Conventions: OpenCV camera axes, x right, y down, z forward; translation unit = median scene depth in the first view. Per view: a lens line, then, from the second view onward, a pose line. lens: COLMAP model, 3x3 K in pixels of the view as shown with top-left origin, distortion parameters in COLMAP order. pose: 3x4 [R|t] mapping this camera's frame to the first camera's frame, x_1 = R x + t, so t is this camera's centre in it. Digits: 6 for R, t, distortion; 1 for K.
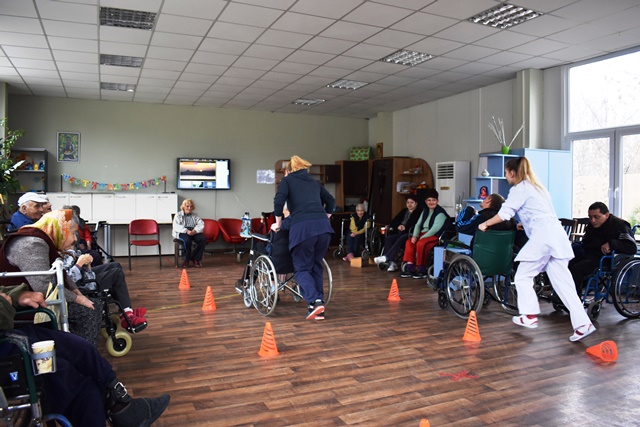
lens RADIAL K [[498.2, 0, 324.4], [0, 498.2, 213.7], [0, 0, 1]] dist [-0.097201, 0.016651]
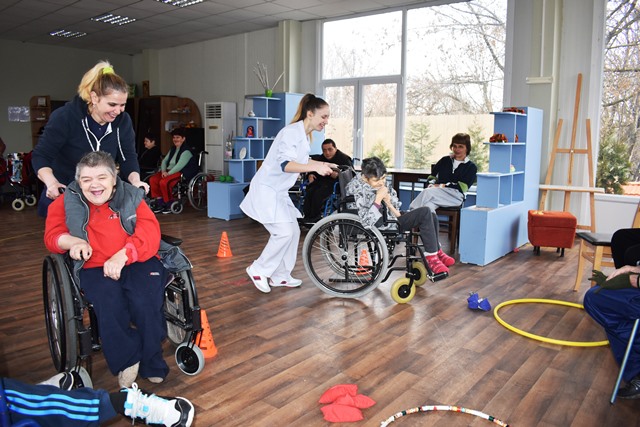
lens RADIAL K [[498.2, 0, 324.4], [0, 498.2, 213.7], [0, 0, 1]] dist [-0.097201, 0.016651]
pose [[0.891936, -0.059109, 0.448281, -0.045530], [0.004908, 0.992626, 0.121120, 0.007296], [-0.452135, -0.105831, 0.885649, -0.095651]]
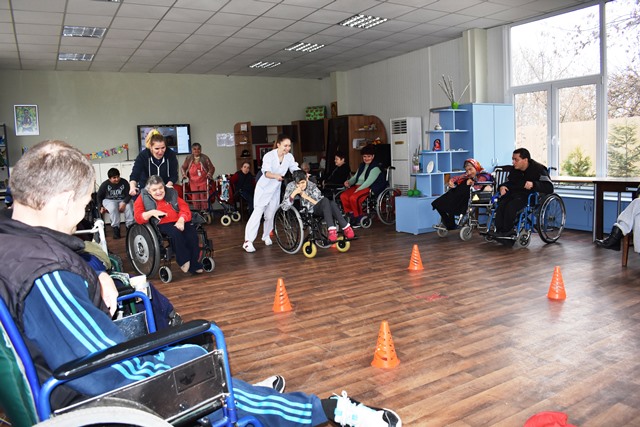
lens RADIAL K [[498.2, 0, 324.4], [0, 498.2, 213.7], [0, 0, 1]] dist [-0.097201, 0.016651]
pose [[0.992976, -0.059519, 0.102251, -0.057477], [0.051107, 0.995238, 0.083004, 0.006237], [-0.106705, -0.077195, 0.991290, -0.092482]]
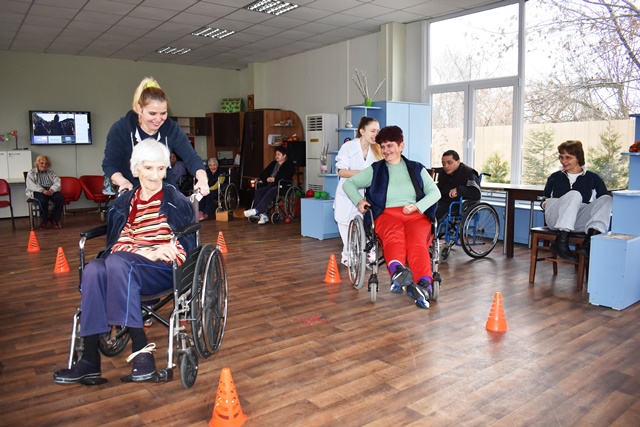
lens RADIAL K [[499.9, 0, 323.9], [0, 499.9, 212.3], [0, 0, 1]] dist [-0.098026, 0.018408]
pose [[0.972597, -0.036903, 0.229549, 0.037628], [0.016394, 0.995751, 0.090616, 0.004568], [-0.231917, -0.084369, 0.969070, -0.005366]]
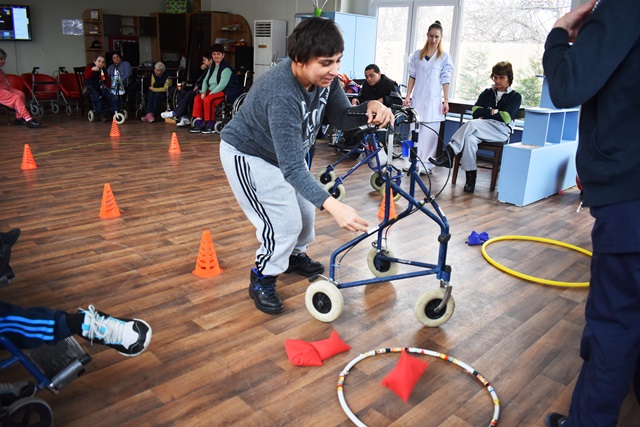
lens RADIAL K [[499.9, 0, 323.9], [0, 499.9, 212.3], [0, 0, 1]] dist [-0.098026, 0.018408]
pose [[0.938920, -0.060870, 0.338710, -0.008284], [-0.033574, 0.963336, 0.266189, 0.005217], [-0.342495, -0.261302, 0.902452, -0.098761]]
